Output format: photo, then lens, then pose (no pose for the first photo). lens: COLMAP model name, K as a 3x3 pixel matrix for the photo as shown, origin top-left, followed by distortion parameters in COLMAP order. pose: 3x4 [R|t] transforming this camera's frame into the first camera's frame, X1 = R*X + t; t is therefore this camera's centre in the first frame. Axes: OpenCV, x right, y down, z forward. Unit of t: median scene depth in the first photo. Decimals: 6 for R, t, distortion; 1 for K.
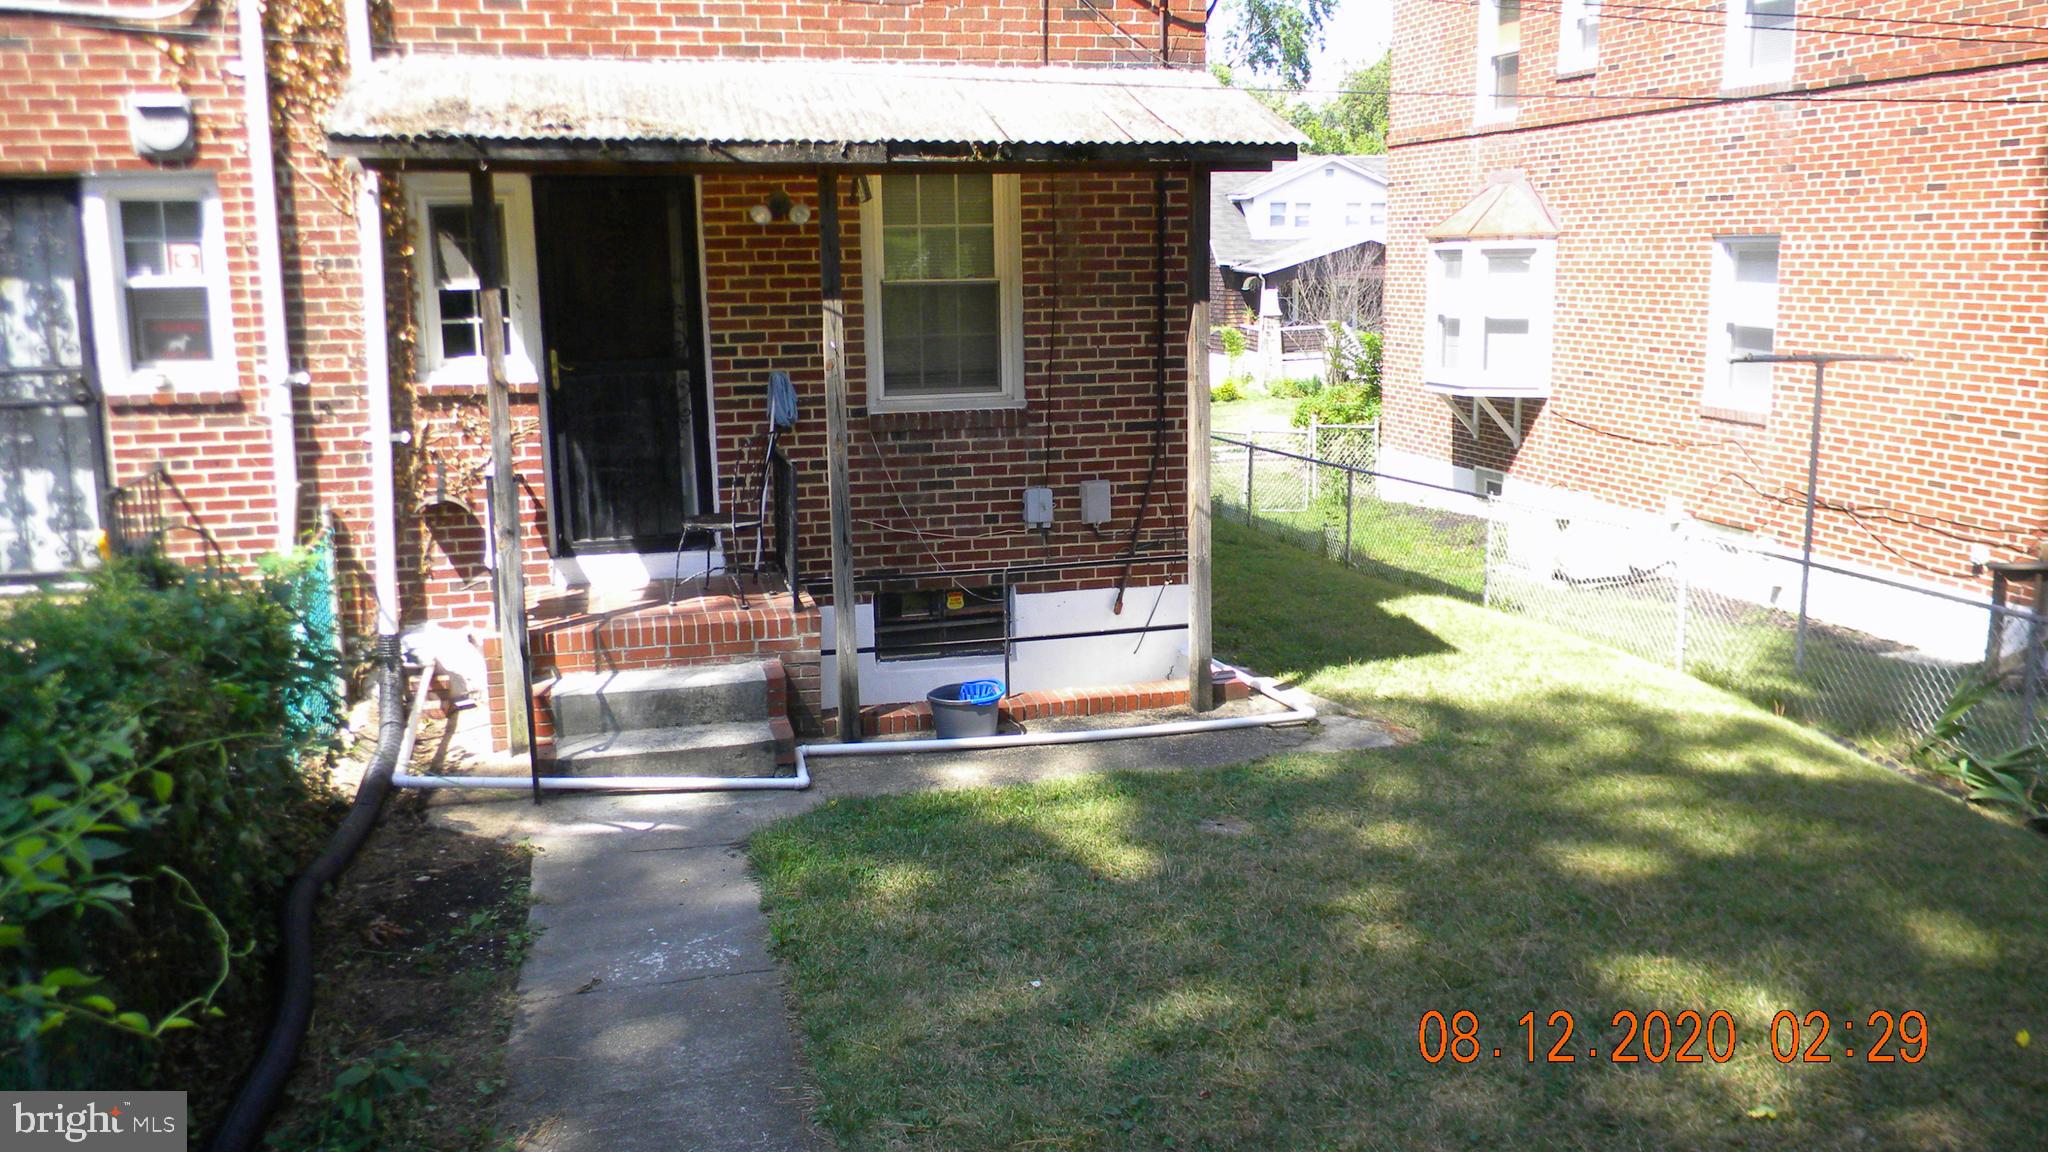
lens RADIAL K [[1692.4, 0, 1036.2], [0, 1692.4, 570.4], [0, 0, 1]] dist [0.015892, -0.042023]
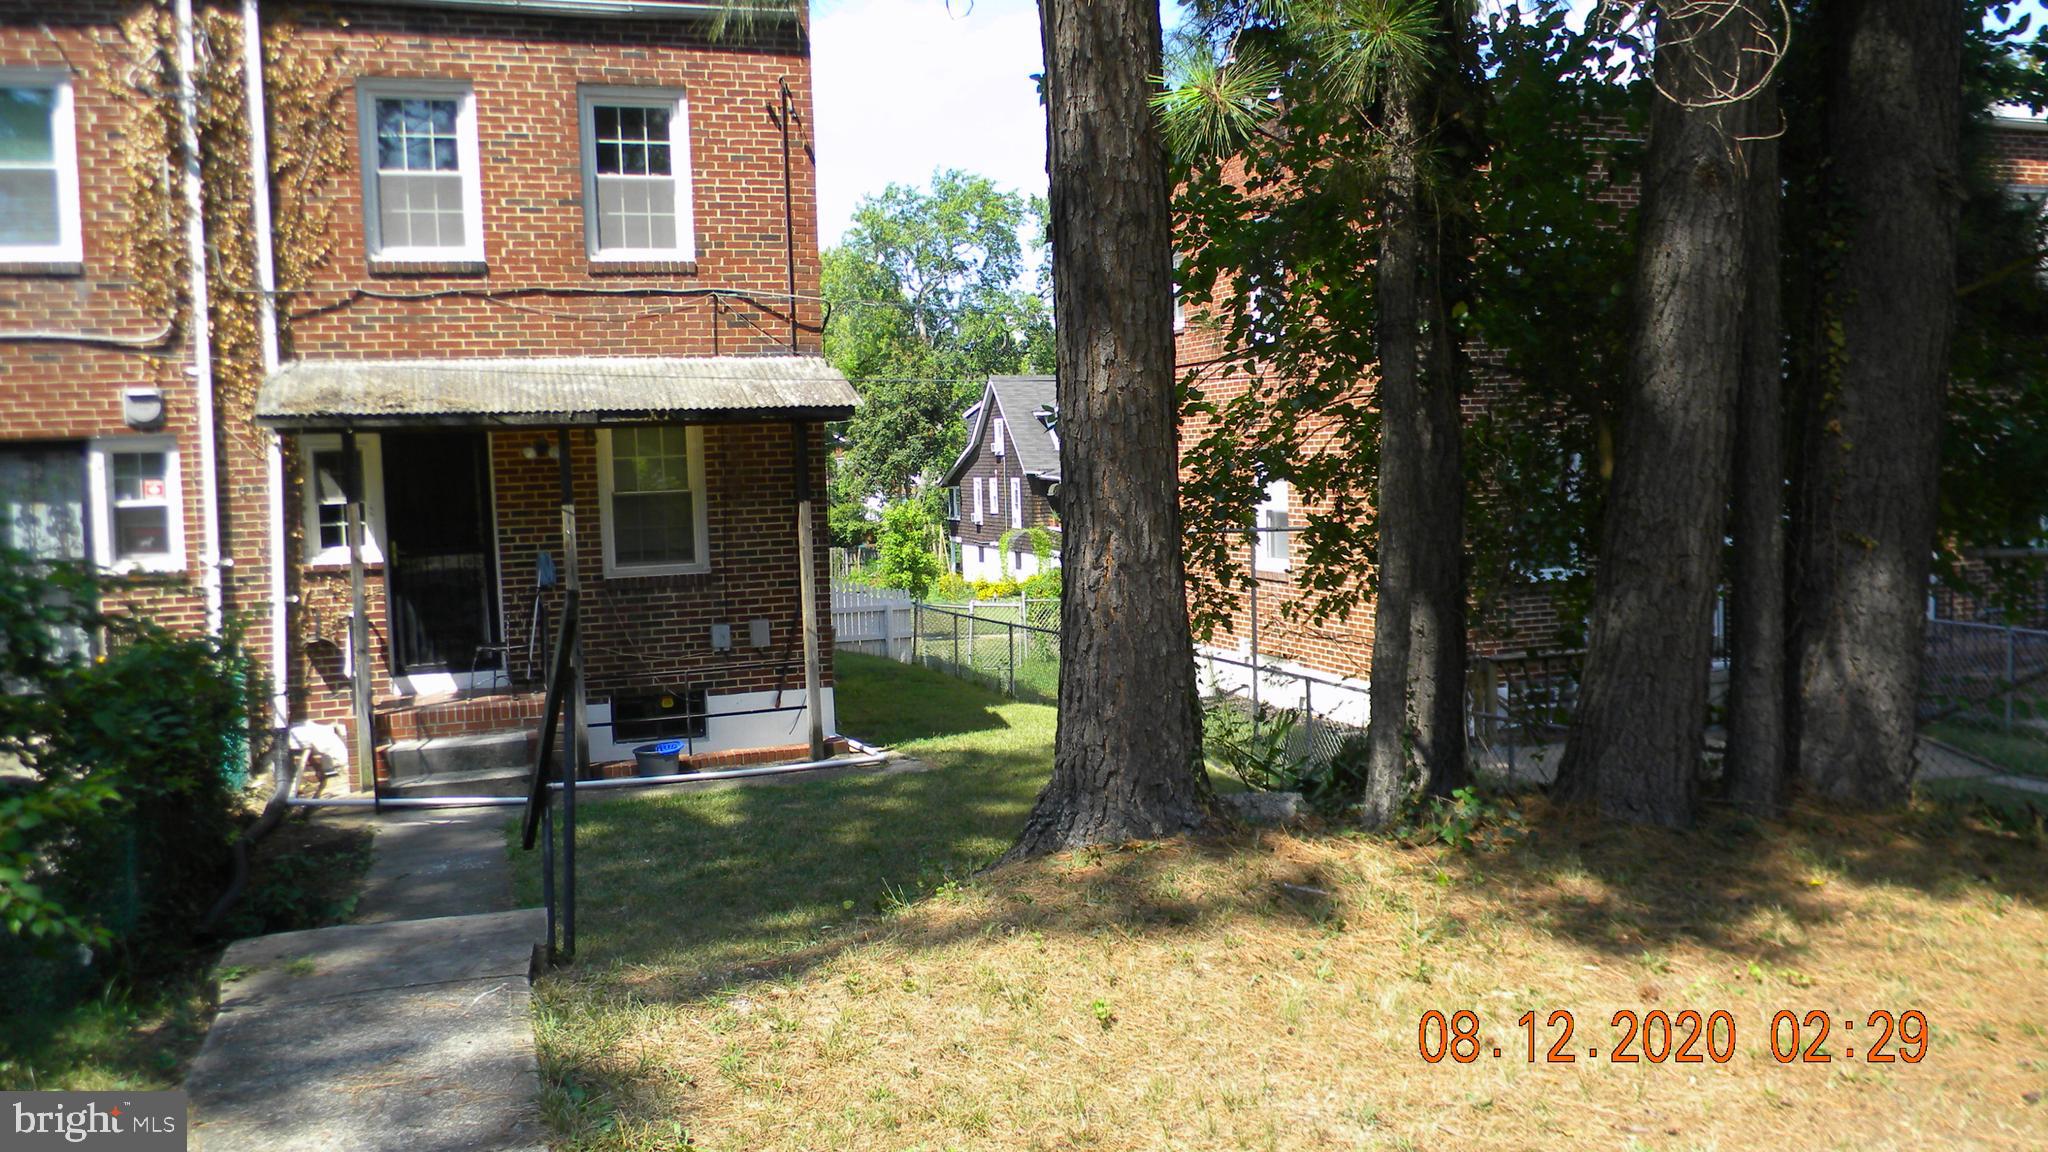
lens RADIAL K [[1692.4, 0, 1036.2], [0, 1692.4, 570.4], [0, 0, 1]] dist [0.015892, -0.042023]
pose [[0.996792, -0.025244, 0.075947, 0.189727], [0.034298, 0.992134, -0.120386, 0.107048], [-0.072311, 0.122605, 0.989818, -0.596946]]
